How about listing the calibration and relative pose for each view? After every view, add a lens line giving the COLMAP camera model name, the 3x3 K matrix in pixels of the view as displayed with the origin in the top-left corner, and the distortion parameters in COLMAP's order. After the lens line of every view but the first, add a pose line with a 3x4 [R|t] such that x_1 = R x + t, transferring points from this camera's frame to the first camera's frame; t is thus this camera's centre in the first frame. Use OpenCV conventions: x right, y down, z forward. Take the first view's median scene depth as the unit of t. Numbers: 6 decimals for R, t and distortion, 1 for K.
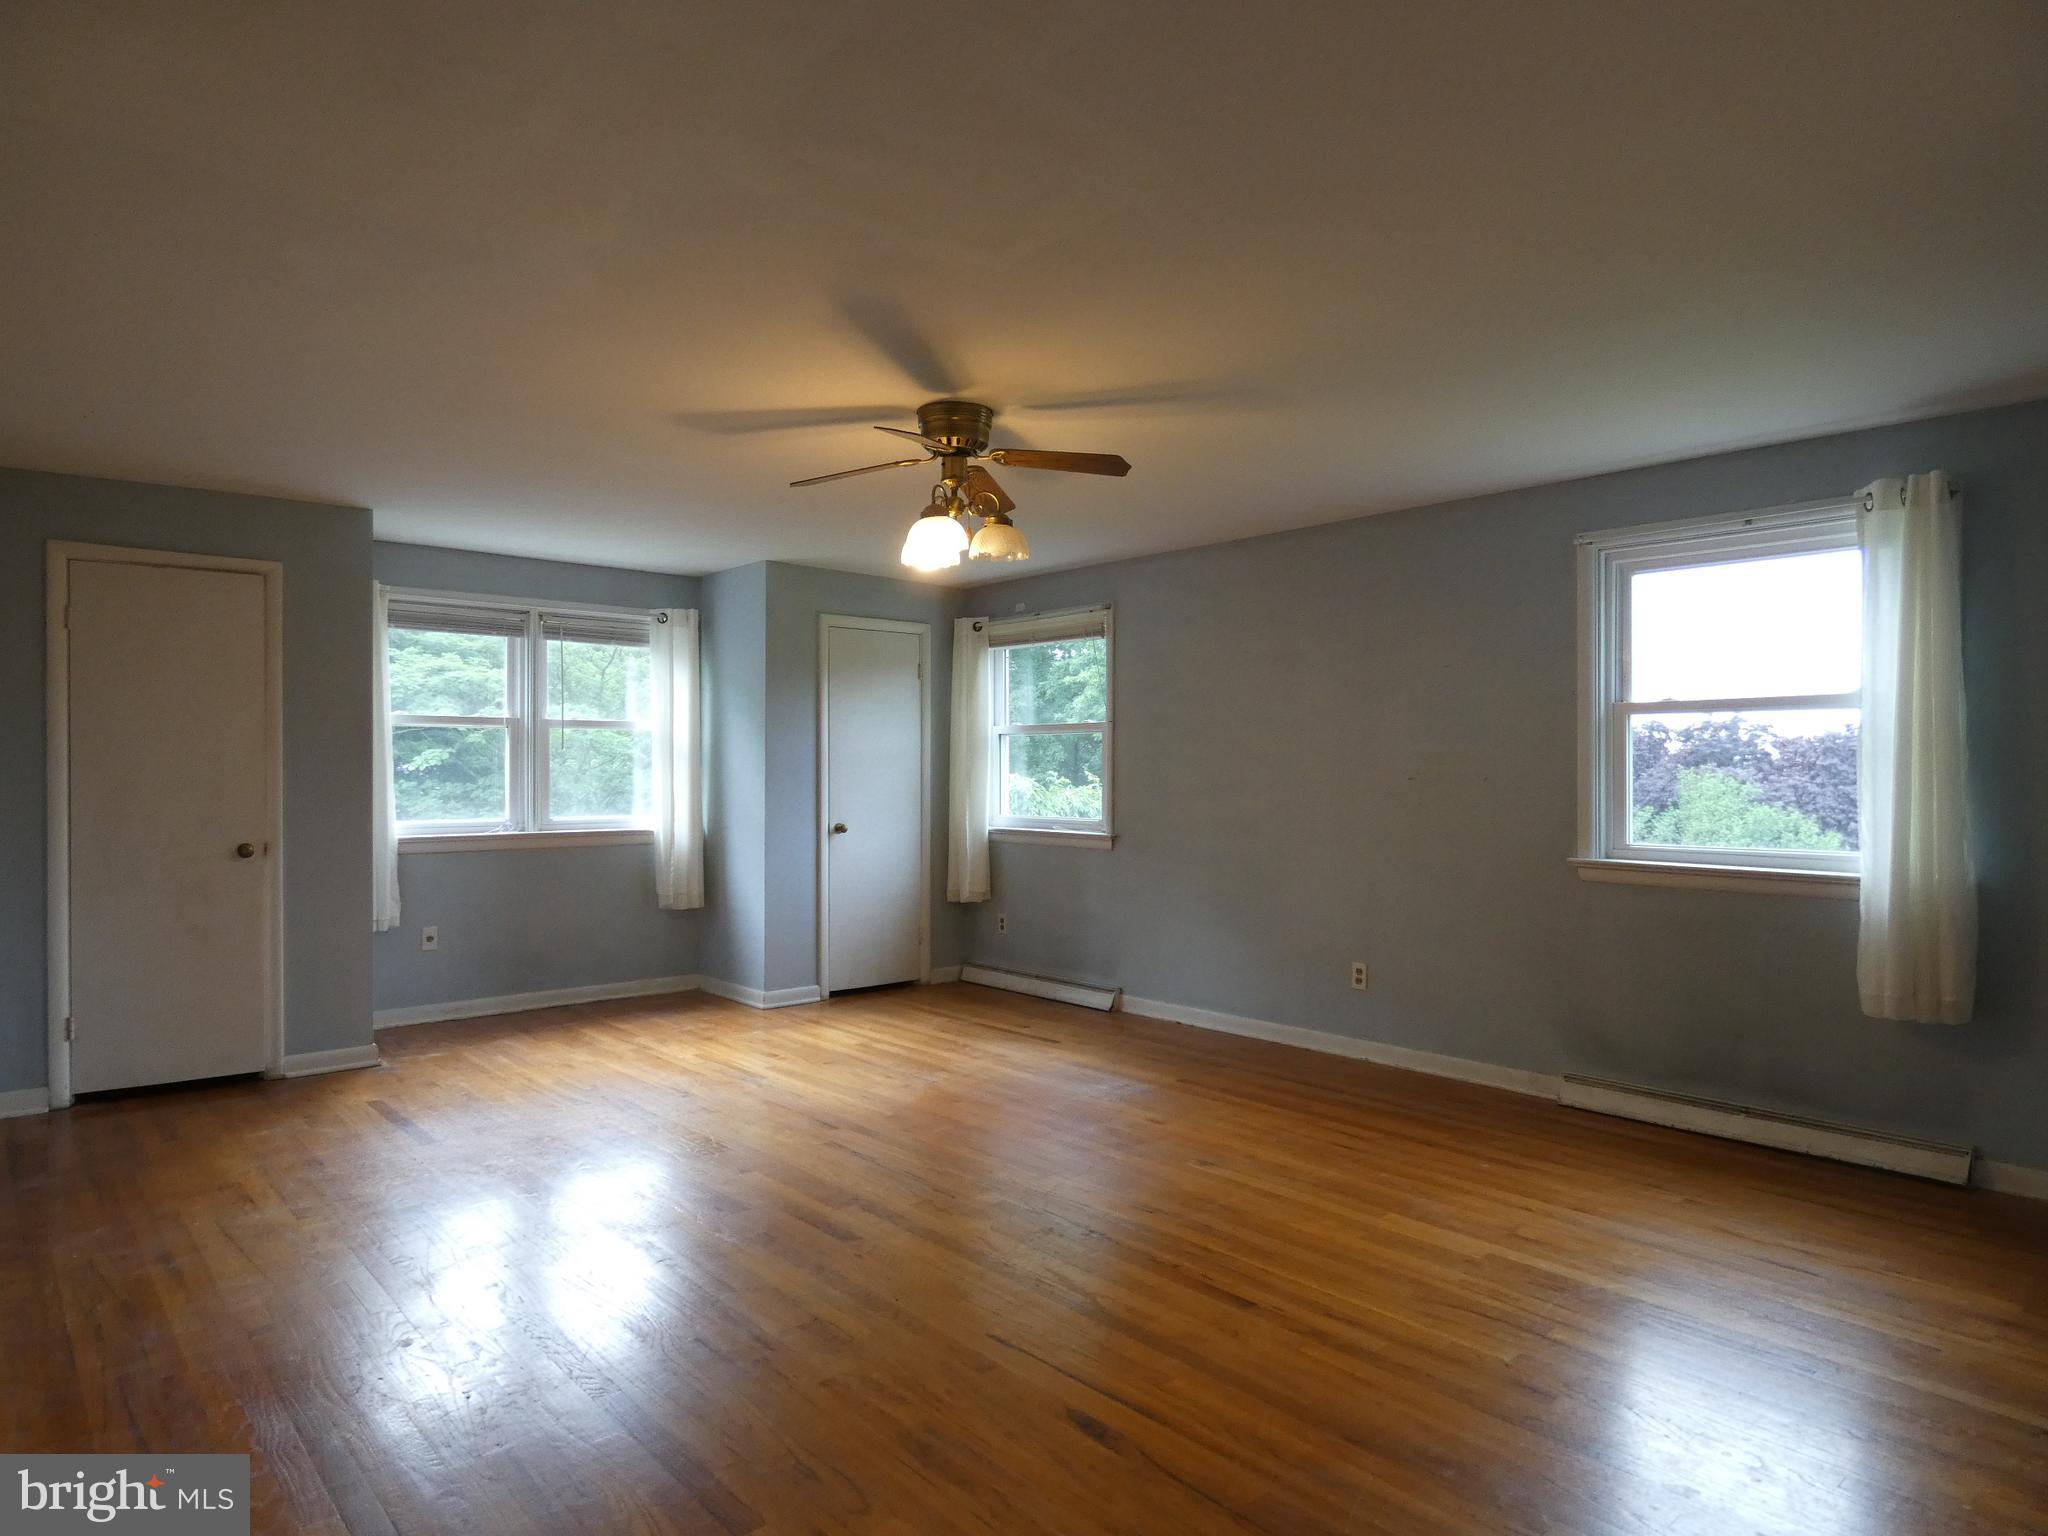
lens RADIAL K [[1210.6, 0, 1027.0], [0, 1210.6, 767.8], [0, 0, 1]] dist [0.000102, 0.001650]
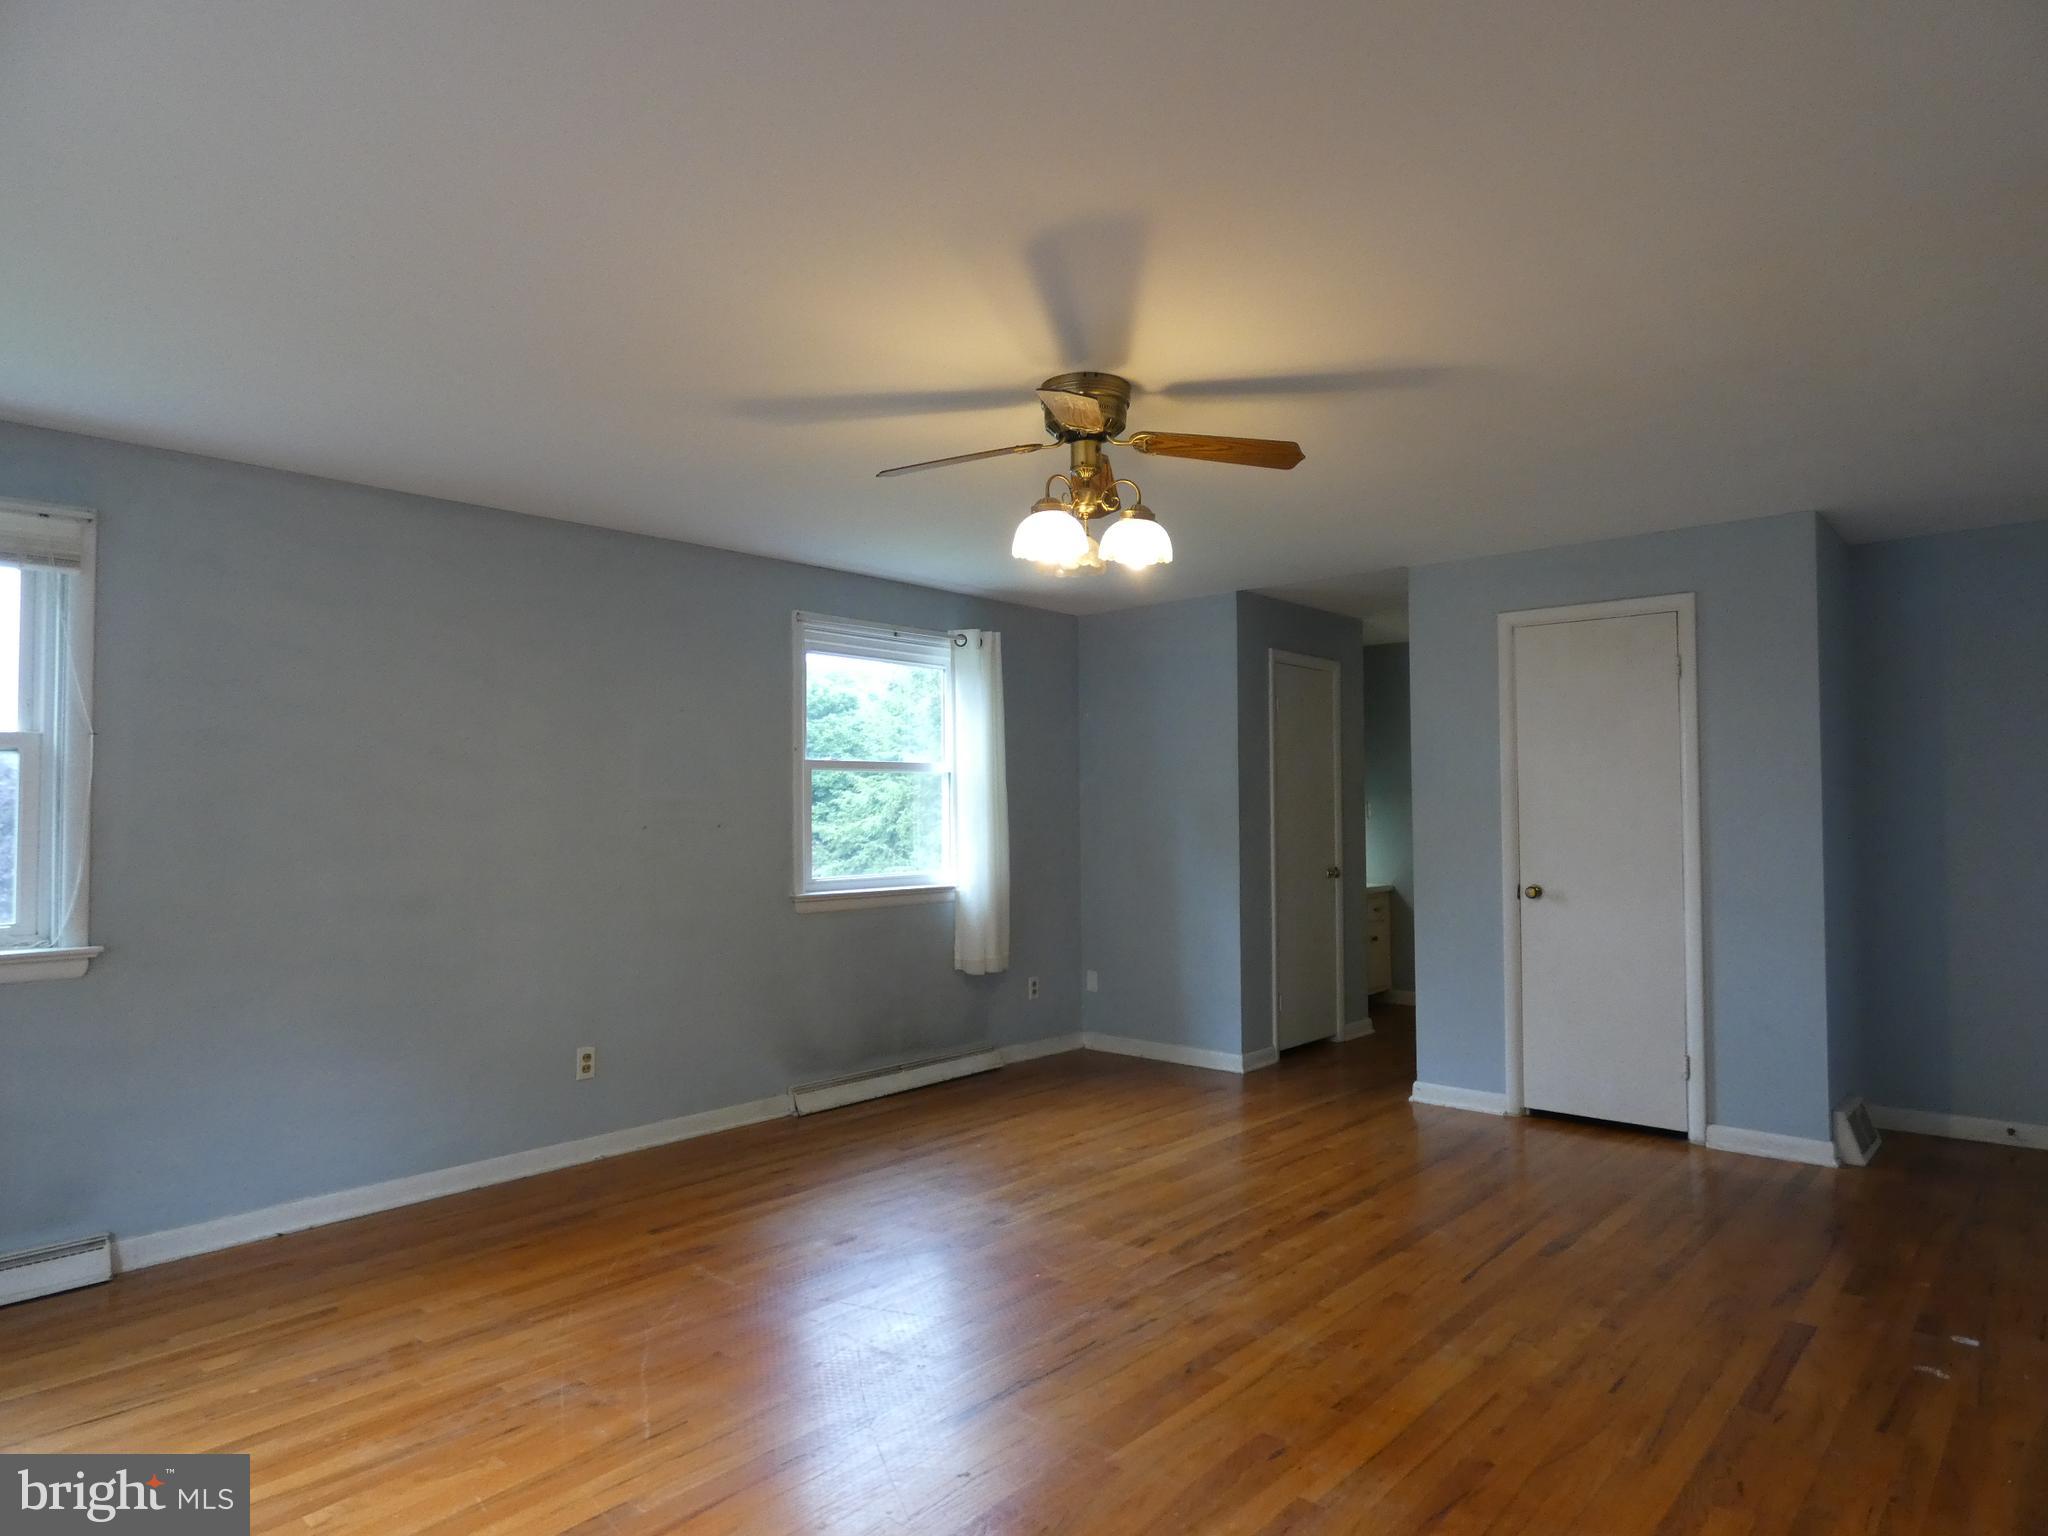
lens RADIAL K [[1210.6, 0, 1027.0], [0, 1210.6, 767.8], [0, 0, 1]] dist [0.000102, 0.001650]
pose [[-0.101784, 0.036247, 0.994146, -0.702700], [0.006000, 0.999340, -0.035822, -0.002176], [-0.994788, 0.002319, -0.101935, 0.905683]]
